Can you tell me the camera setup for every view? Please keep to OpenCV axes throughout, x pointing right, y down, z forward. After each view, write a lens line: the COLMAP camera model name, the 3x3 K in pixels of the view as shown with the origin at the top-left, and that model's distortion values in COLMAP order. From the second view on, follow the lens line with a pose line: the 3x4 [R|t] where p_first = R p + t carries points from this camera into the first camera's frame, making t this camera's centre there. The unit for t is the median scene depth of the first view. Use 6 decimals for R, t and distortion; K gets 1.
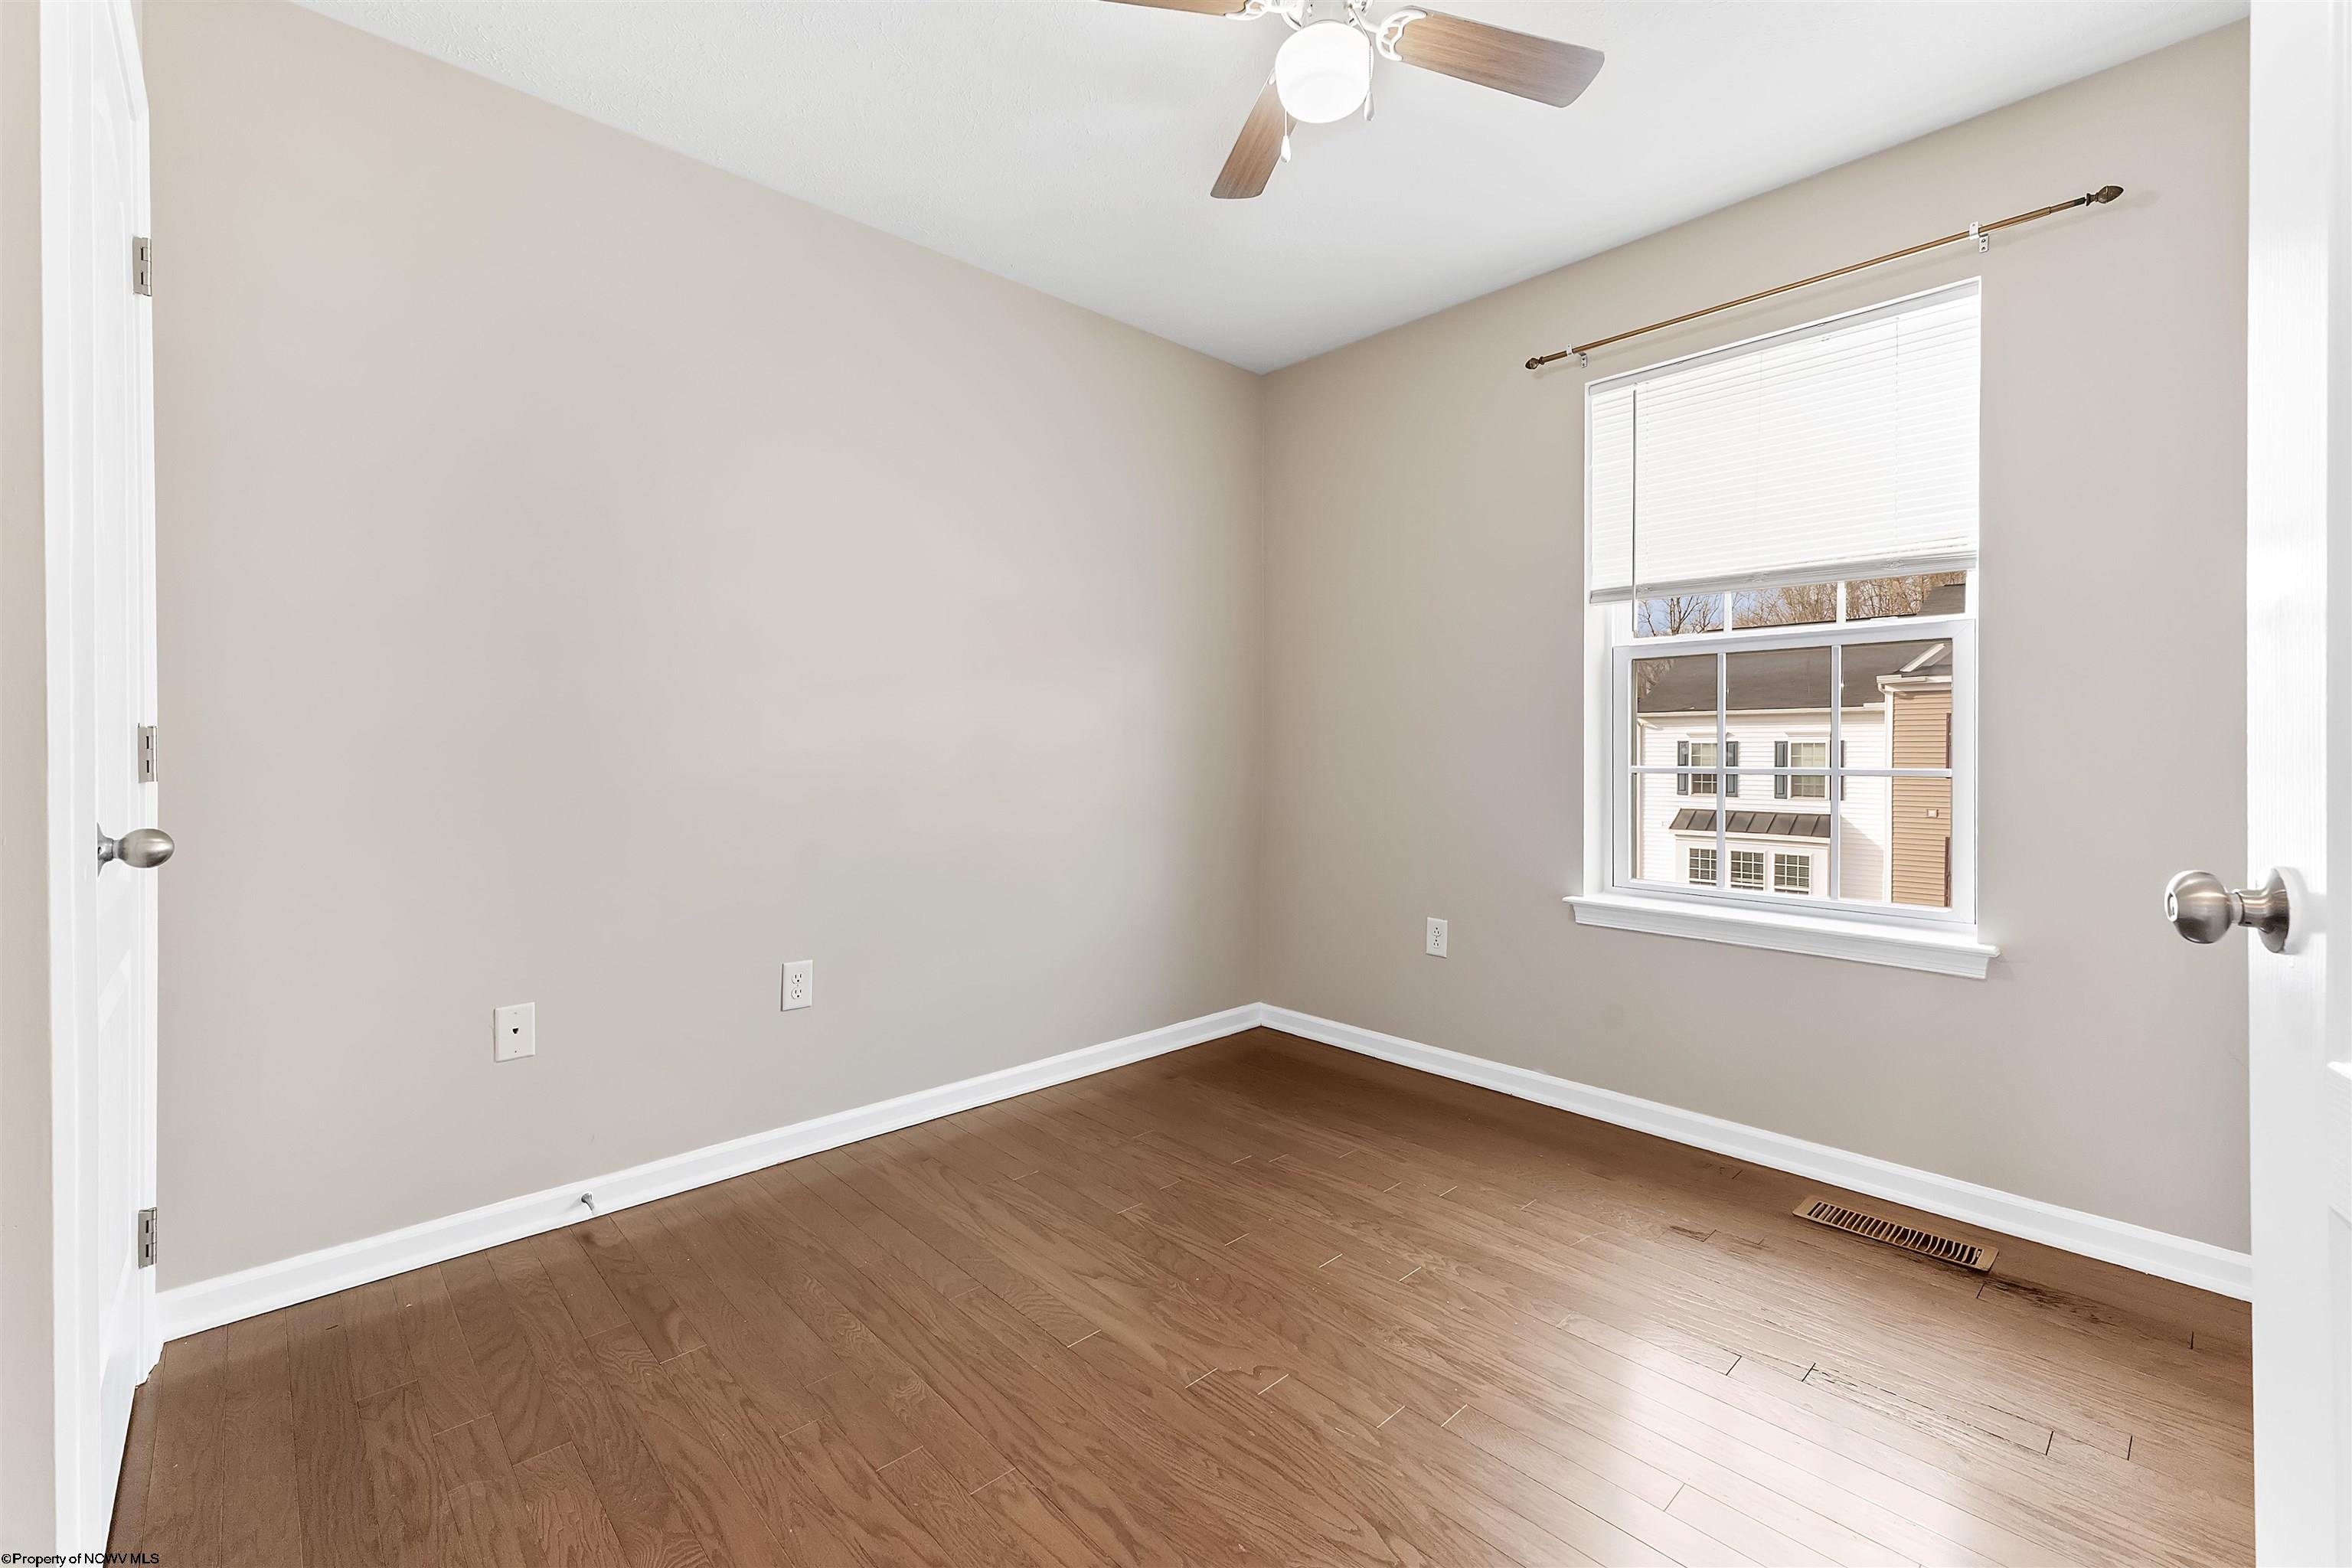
lens RADIAL K [[1008.1, 0, 1205.9], [0, 1008.1, 745.7], [0, 0, 1]] dist [0.004093, 0.000257]
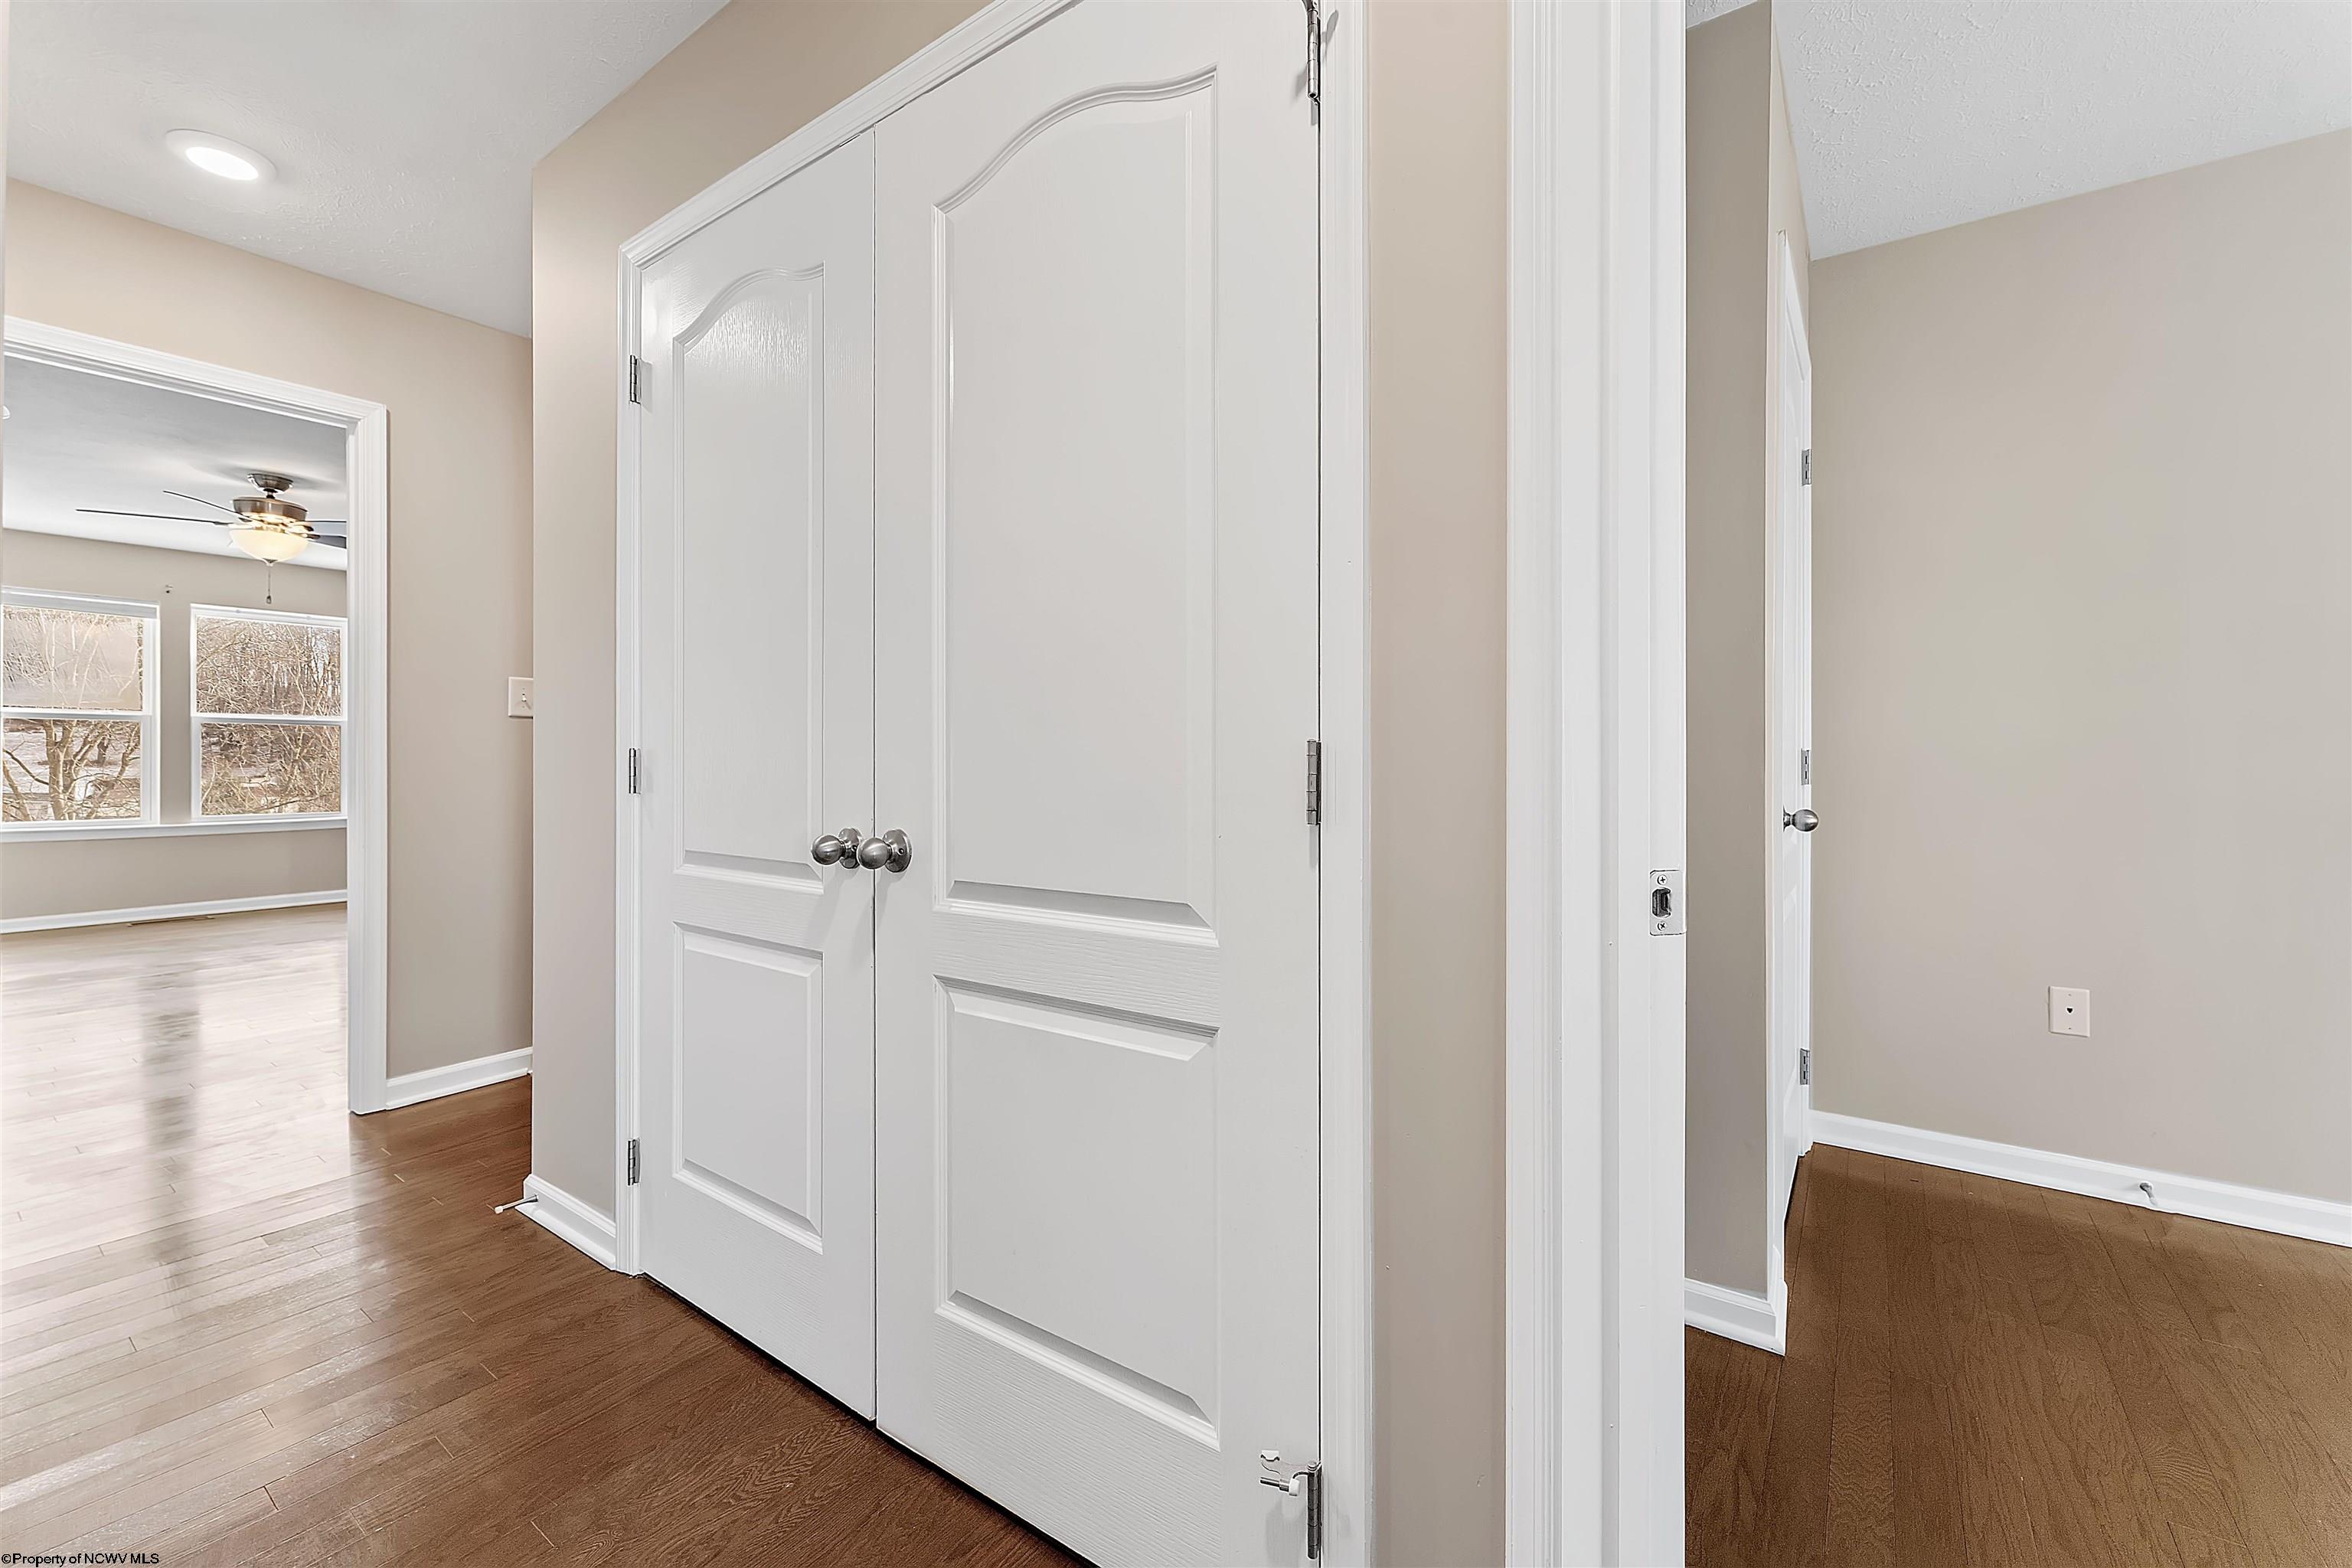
lens RADIAL K [[976.0, 0, 1129.7], [0, 976.0, 755.4], [0, 0, 1]] dist [0.003180, -0.000456]
pose [[0.158561, 0.001651, -0.987348, 0.344142], [-0.007504, 0.999972, 0.000467, -0.003645], [0.987321, 0.007335, 0.158569, -0.332113]]
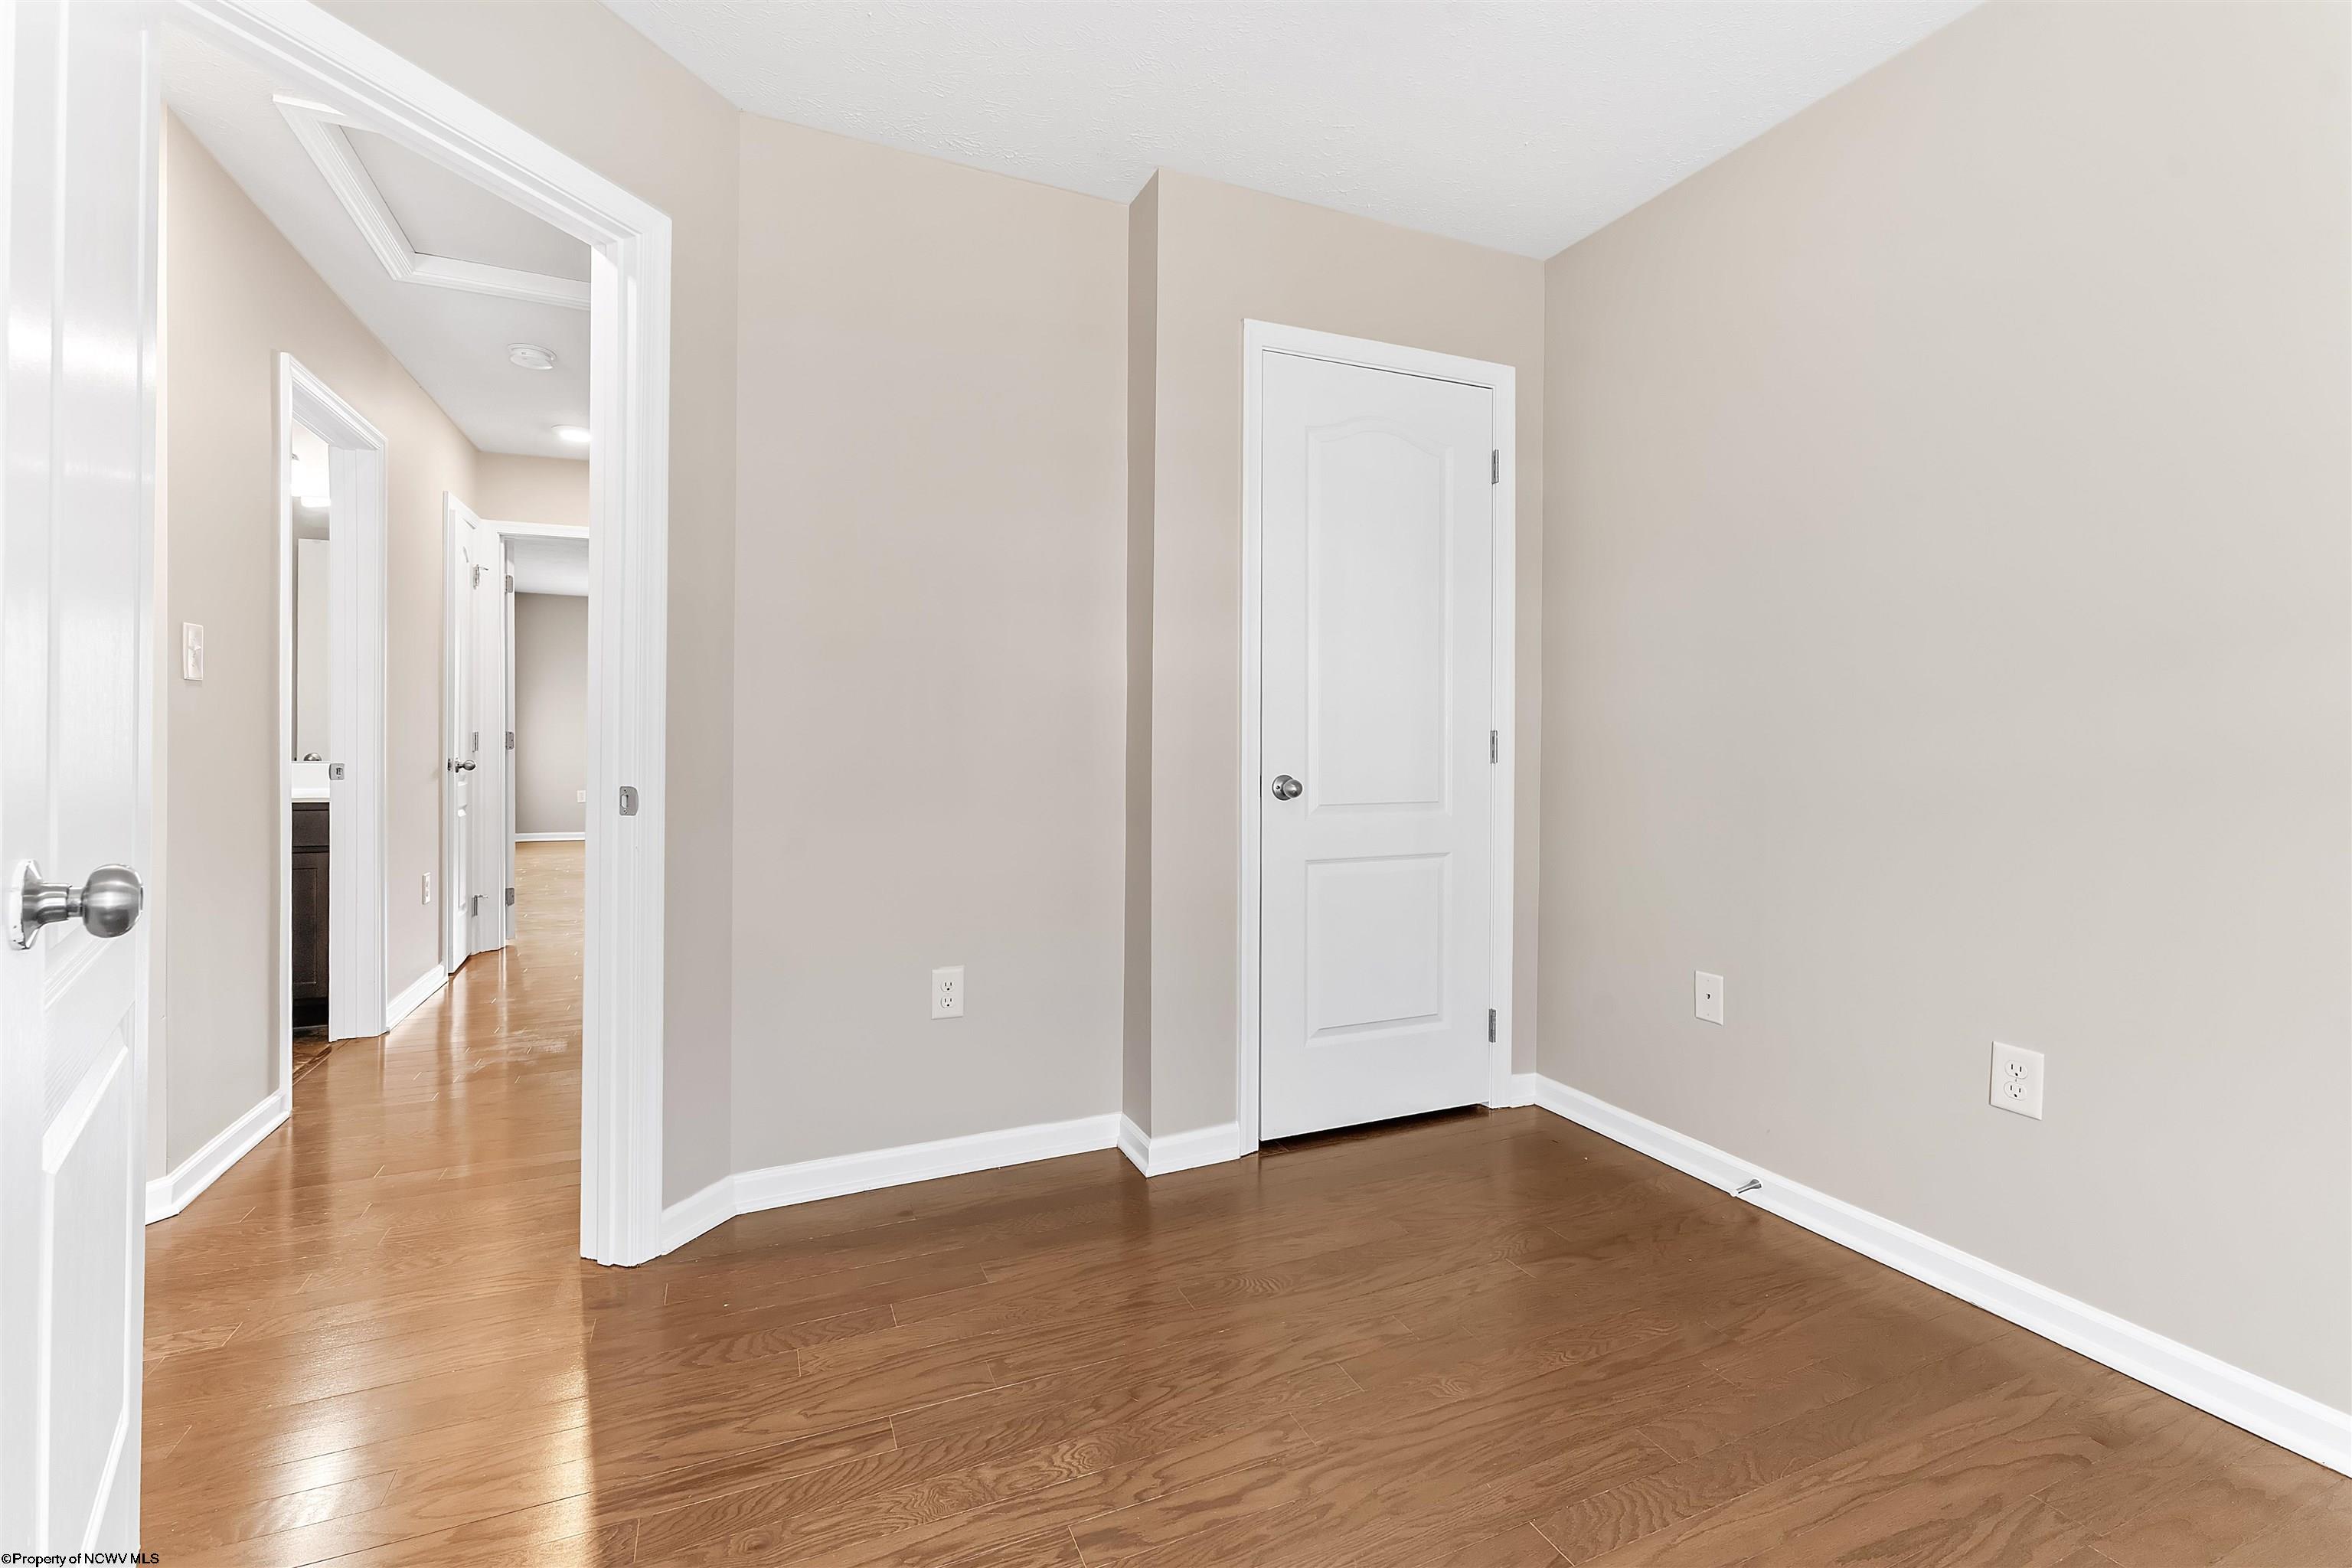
lens RADIAL K [[958.1, 0, 1175.7], [0, 958.1, 734.1], [0, 0, 1]] dist [-0.000098, -0.000118]
pose [[-0.335470, -0.005733, -0.942034, 0.713904], [-0.006843, 0.999970, -0.003649, -0.002961], [0.942026, 0.005223, -0.335499, 1.087623]]
